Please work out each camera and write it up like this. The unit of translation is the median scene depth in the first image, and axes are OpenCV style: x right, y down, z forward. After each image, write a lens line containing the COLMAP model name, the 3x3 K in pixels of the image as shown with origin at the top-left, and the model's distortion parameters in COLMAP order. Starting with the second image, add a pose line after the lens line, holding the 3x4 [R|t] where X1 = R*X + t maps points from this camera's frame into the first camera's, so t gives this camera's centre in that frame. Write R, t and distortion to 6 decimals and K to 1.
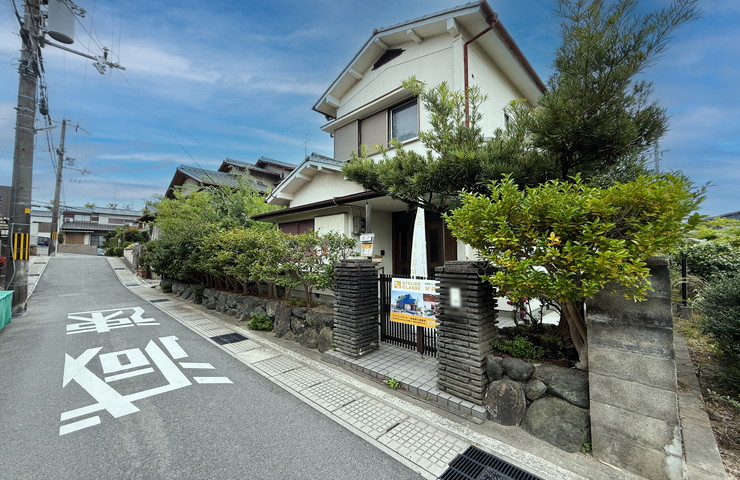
lens RADIAL K [[290.7, 0, 369.0], [0, 290.7, 239.9], [0, 0, 1]] dist [0.000141, 0.000033]
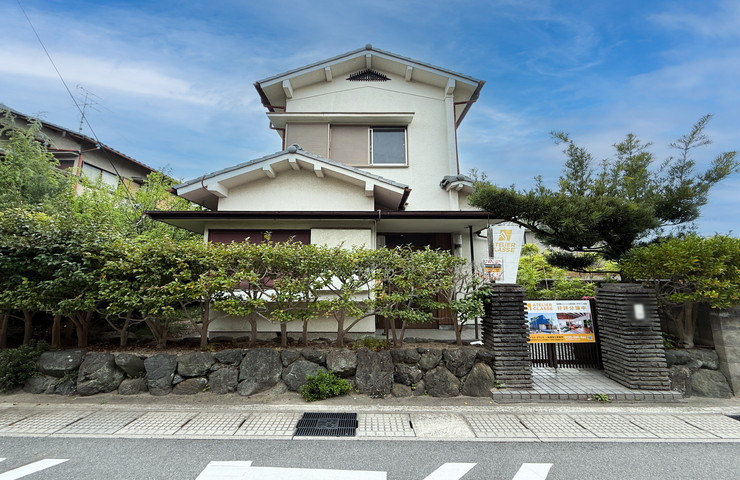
lens RADIAL K [[290.7, 0, 367.5], [0, 290.7, 234.5], [0, 0, 1]] dist [0.000141, 0.000033]
pose [[0.714942, 0.109011, 0.690633, -1.138488], [-0.038611, 0.992419, -0.116675, 0.039117], [-0.698117, 0.056749, 0.713731, 0.669841]]
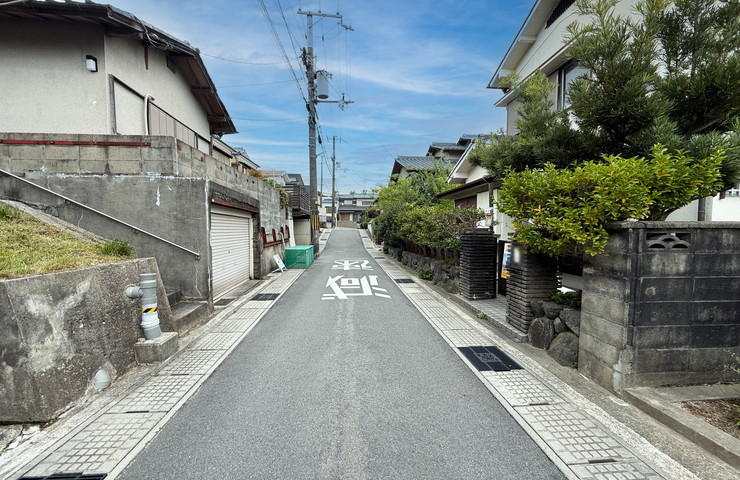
lens RADIAL K [[290.7, 0, 376.9], [0, 290.7, 251.3], [0, 0, 1]] dist [0.000141, 0.000033]
pose [[0.771396, 0.051246, -0.634288, 0.476913], [0.031249, 0.992499, 0.118191, 0.002887], [0.635587, -0.110993, 0.764009, -0.304125]]
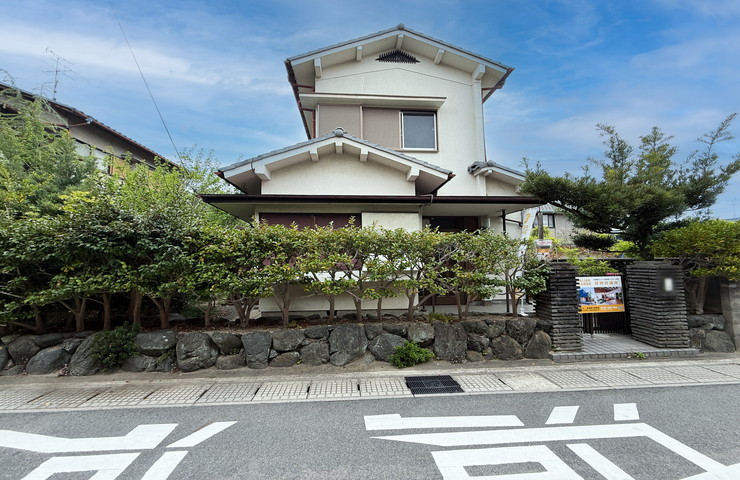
lens RADIAL K [[290.7, 0, 367.7], [0, 290.7, 240.2], [0, 0, 1]] dist [0.000141, 0.000033]
pose [[0.657621, 0.047259, 0.751865, -1.443914], [-0.030453, 0.998882, -0.036149, 0.049369], [-0.752733, 0.000875, 0.658325, 0.884383]]
